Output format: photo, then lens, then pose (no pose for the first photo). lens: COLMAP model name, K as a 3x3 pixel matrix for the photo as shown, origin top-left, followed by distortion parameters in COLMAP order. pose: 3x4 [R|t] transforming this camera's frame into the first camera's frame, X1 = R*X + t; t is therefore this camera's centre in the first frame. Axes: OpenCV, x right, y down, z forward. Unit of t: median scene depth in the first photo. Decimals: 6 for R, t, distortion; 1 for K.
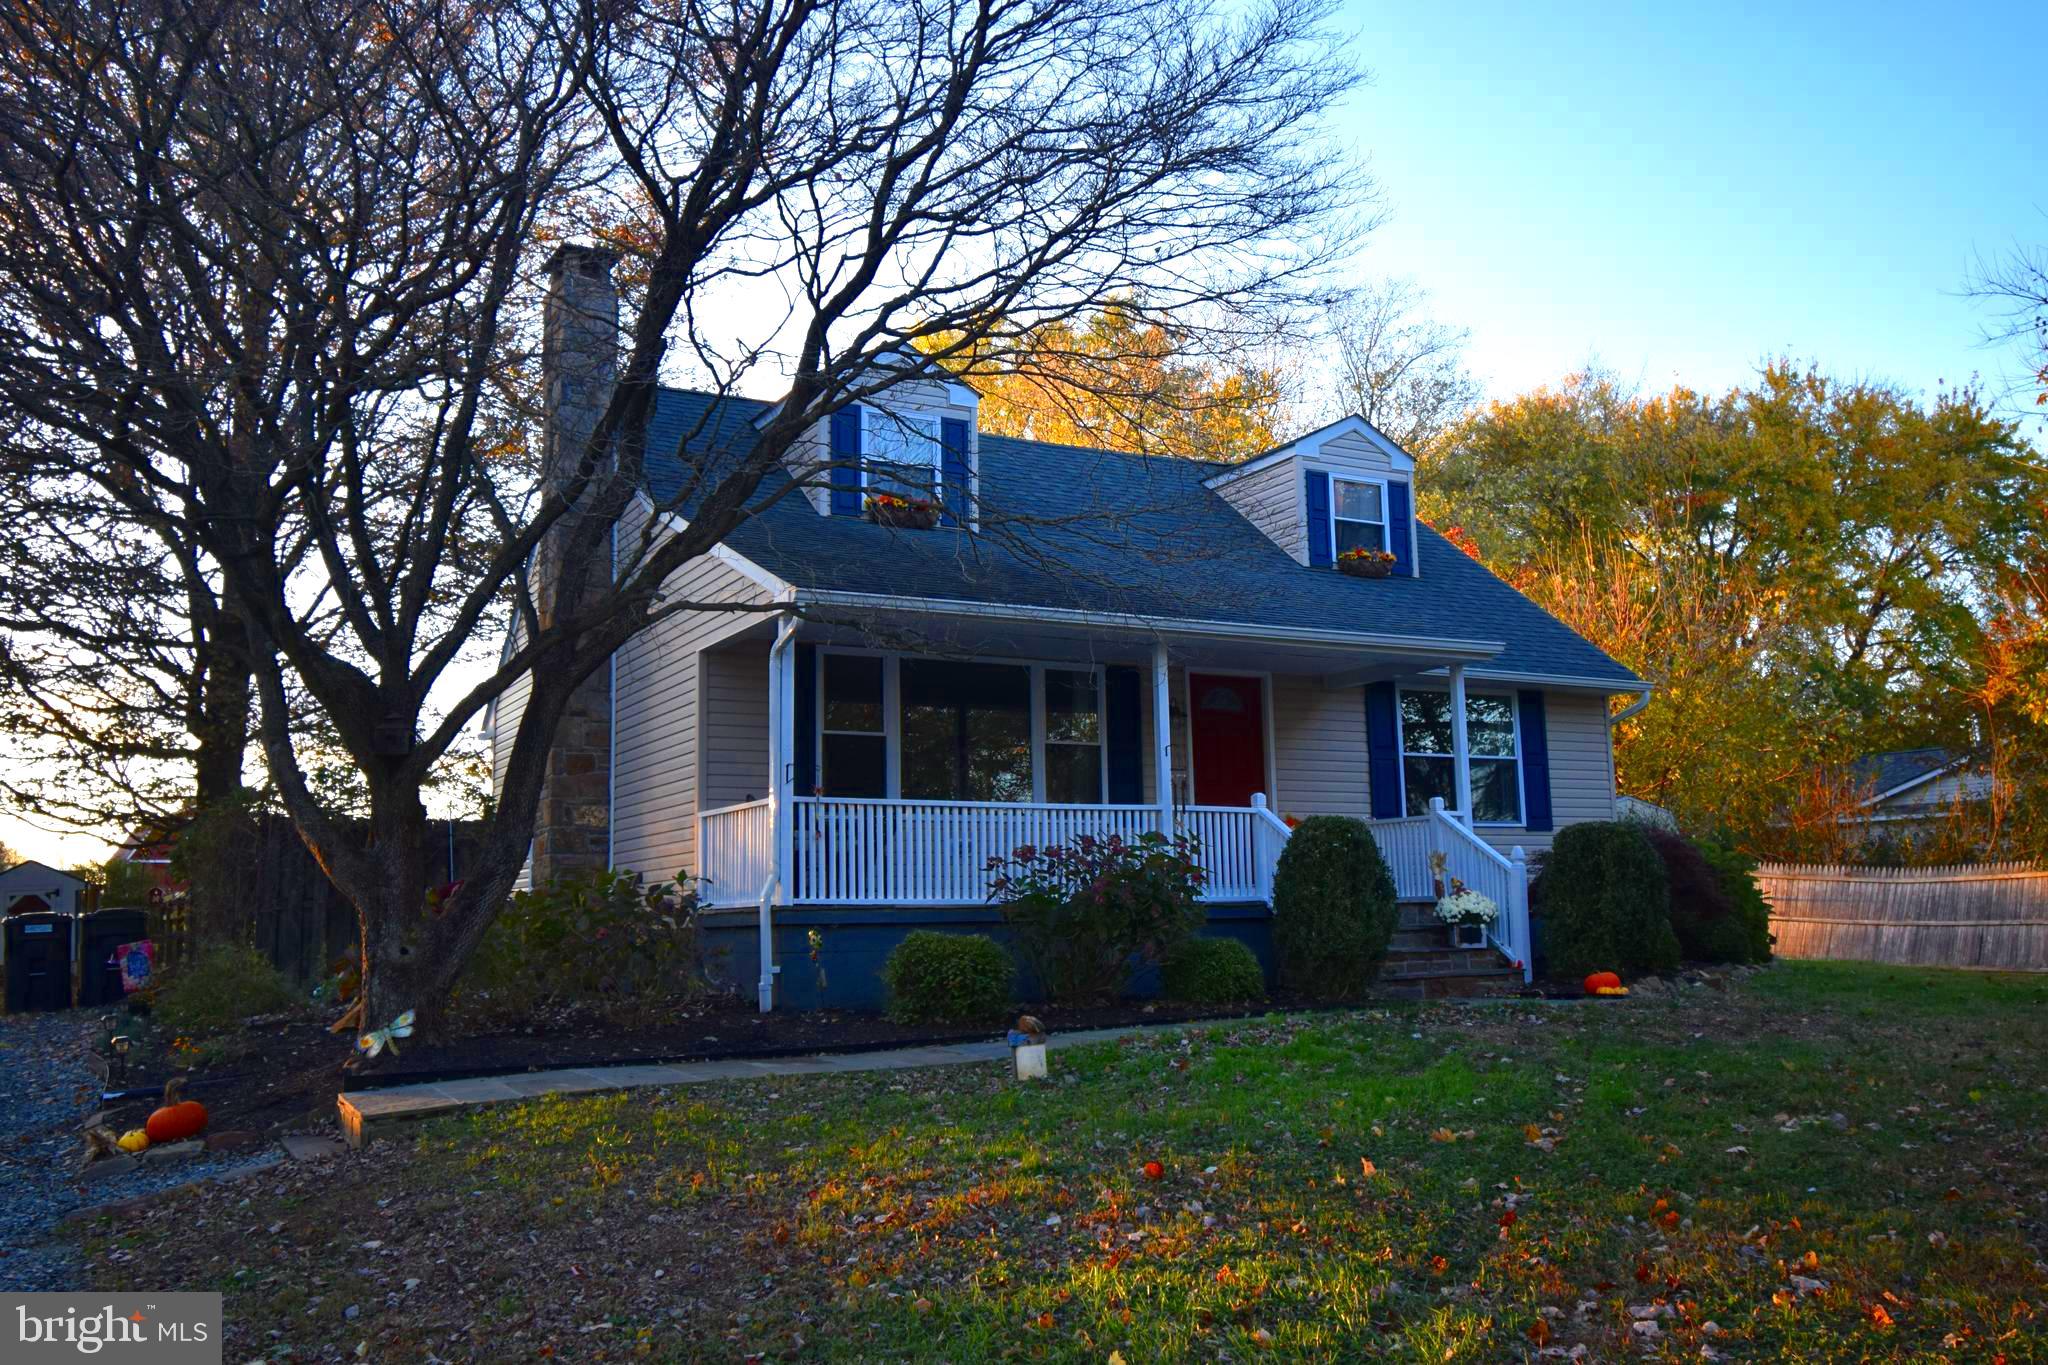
lens RADIAL K [[1718.6, 0, 1024.0], [0, 1718.6, 682.5], [0, 0, 1]] dist [0.048005, -0.096217]
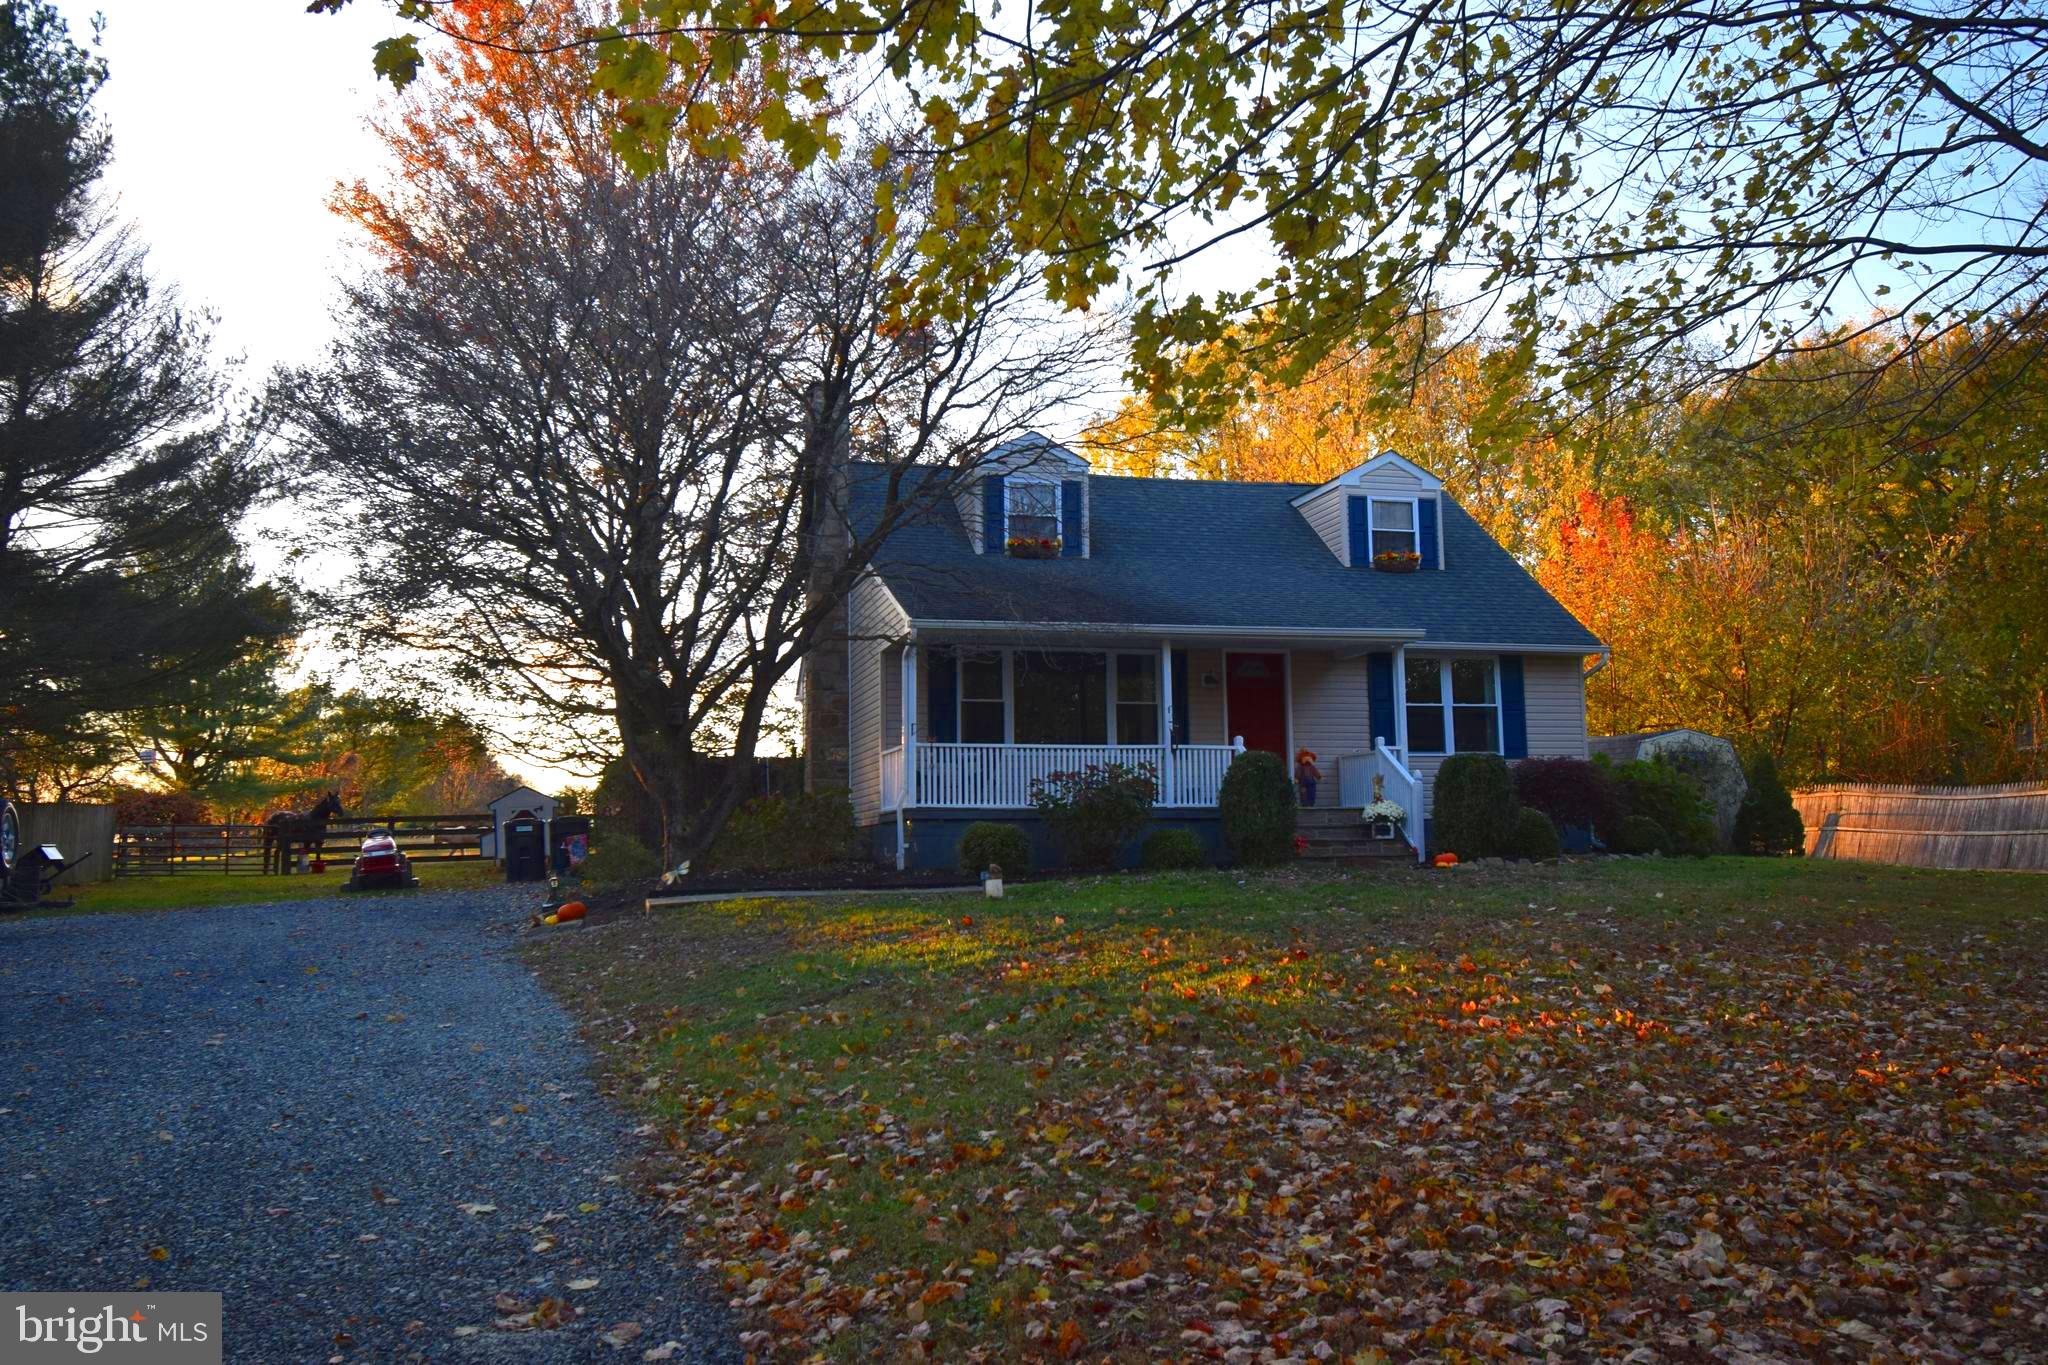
lens RADIAL K [[1669.2, 0, 1024.0], [0, 1669.2, 682.5], [0, 0, 1]] dist [-0.000515, 0.000978]
pose [[0.971082, -0.018956, -0.237992, 0.287268], [0.028187, 0.998974, 0.035447, -0.037898], [0.237076, -0.041130, 0.970620, -0.439414]]
